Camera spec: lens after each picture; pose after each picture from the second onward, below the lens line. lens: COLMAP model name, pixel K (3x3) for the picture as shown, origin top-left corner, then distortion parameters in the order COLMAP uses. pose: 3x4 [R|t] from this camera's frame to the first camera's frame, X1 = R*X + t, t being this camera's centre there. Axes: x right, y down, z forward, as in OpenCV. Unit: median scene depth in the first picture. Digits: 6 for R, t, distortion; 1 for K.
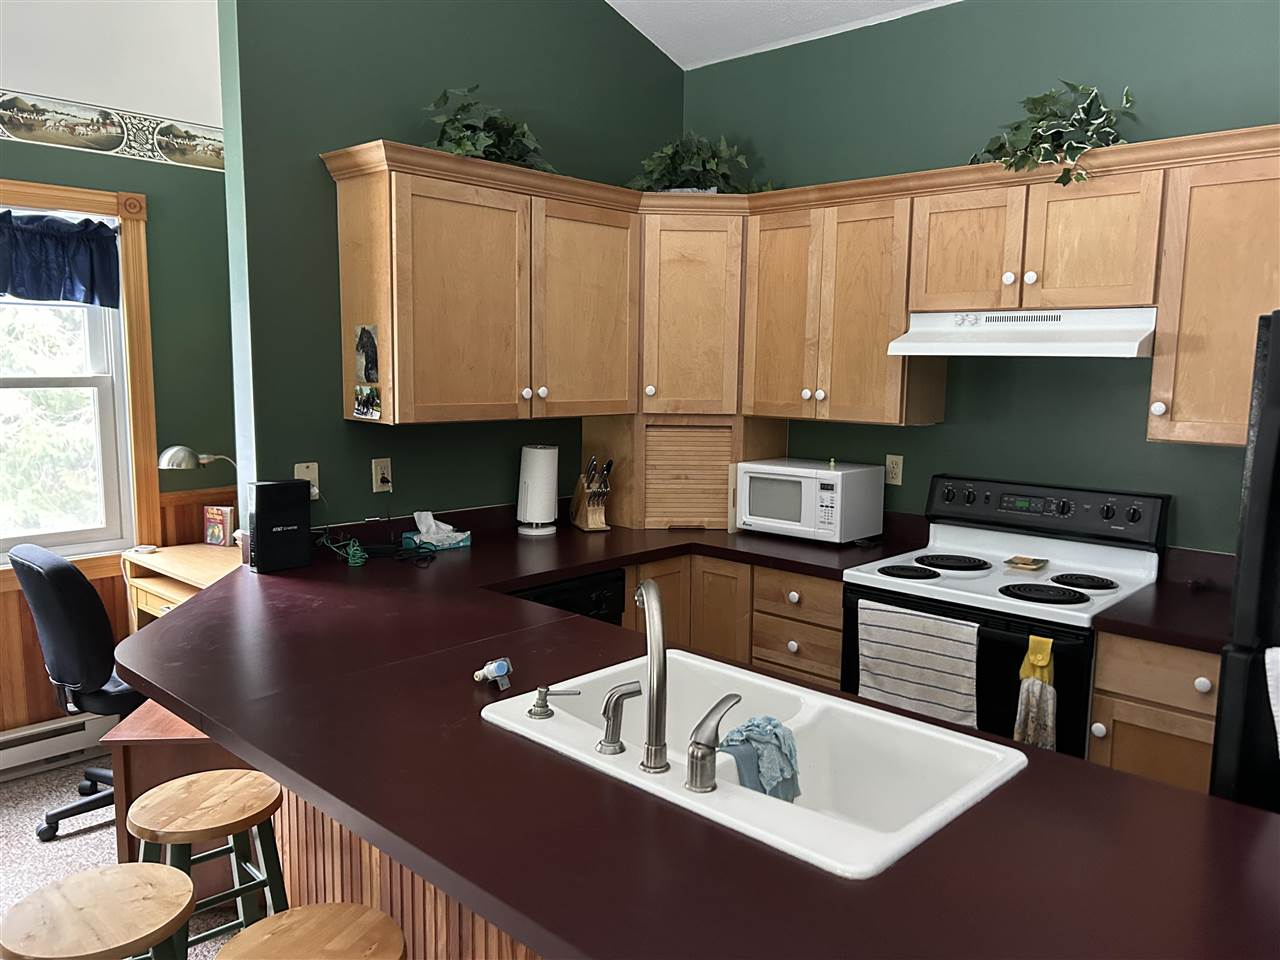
lens RADIAL K [[960.4, 0, 640.5], [0, 960.4, 489.8], [0, 0, 1]] dist [0.048984, -0.056244]
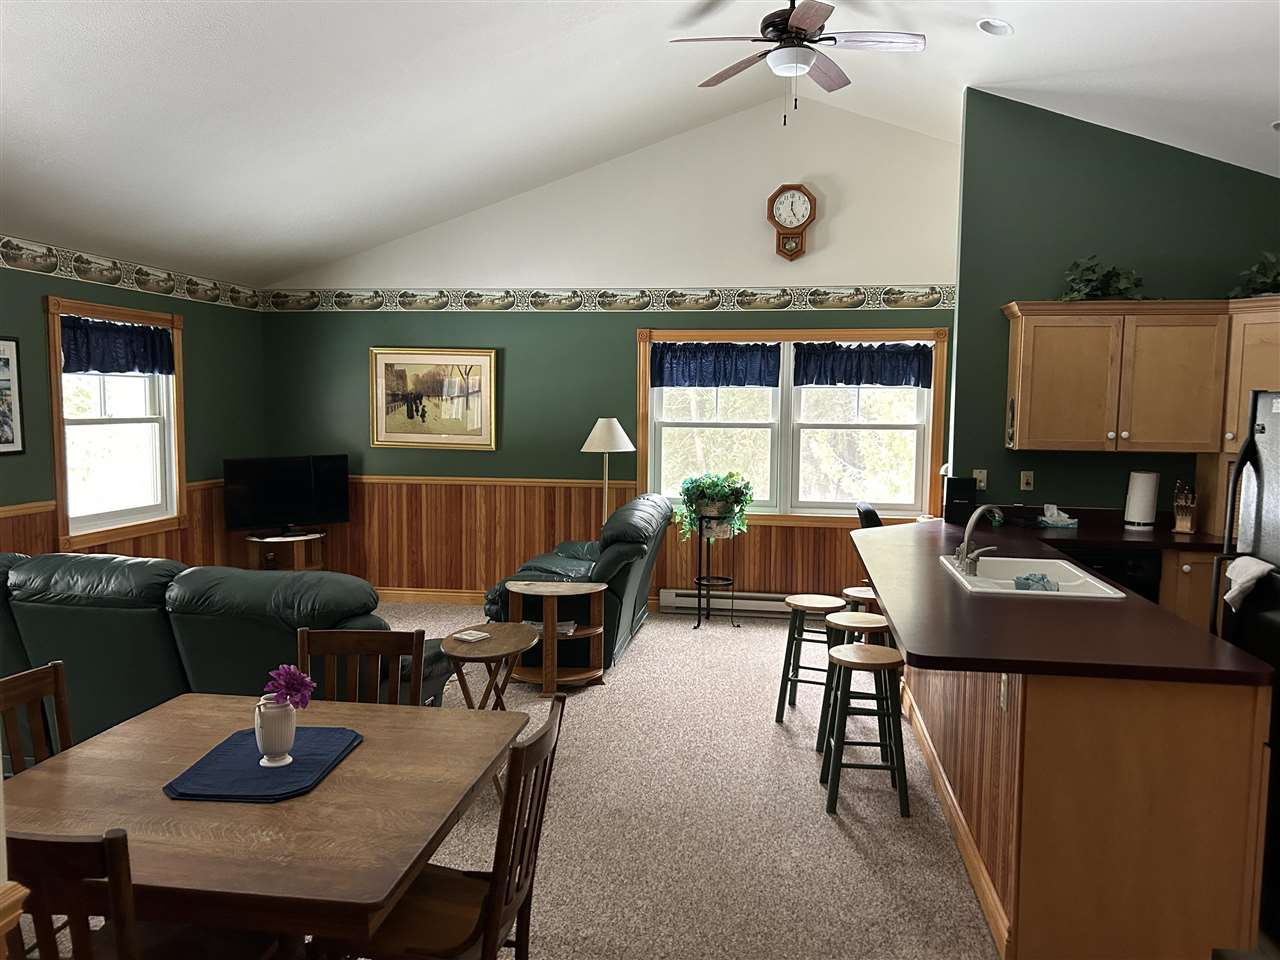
lens RADIAL K [[960.4, 0, 640.5], [0, 960.4, 489.8], [0, 0, 1]] dist [0.048984, -0.056244]
pose [[0.567812, 0.063848, -0.820678, 0.807186], [-0.113102, 0.993583, -0.000954, 0.085691], [0.815351, 0.093362, 0.571390, -0.594260]]
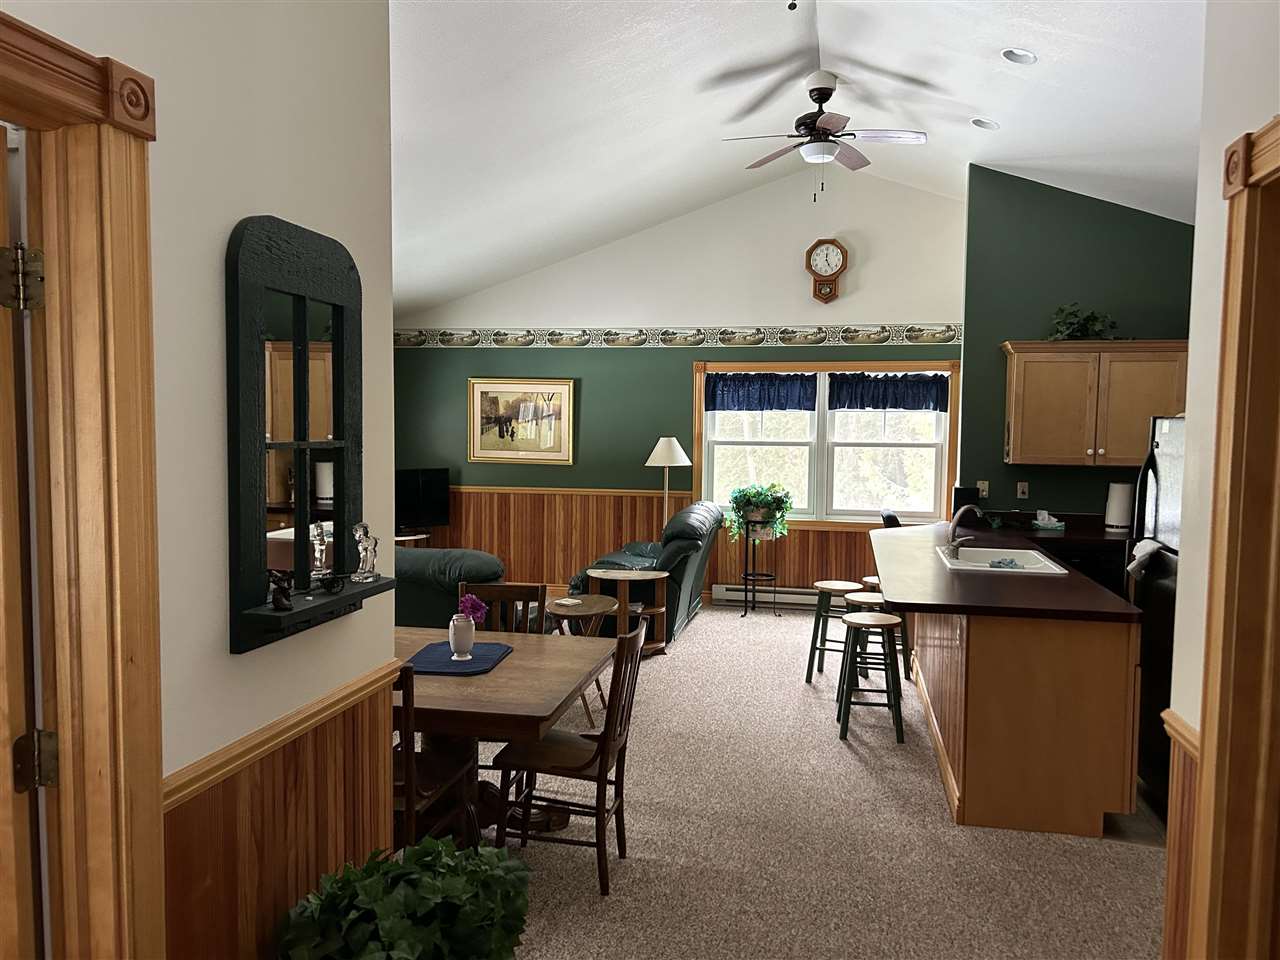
lens RADIAL K [[960.4, 0, 640.5], [0, 960.4, 489.8], [0, 0, 1]] dist [0.048984, -0.056244]
pose [[0.521175, 0.048672, -0.852061, 1.122621], [-0.118420, 0.992839, -0.015720, 0.118699], [0.845194, 0.109093, 0.523207, -0.816471]]
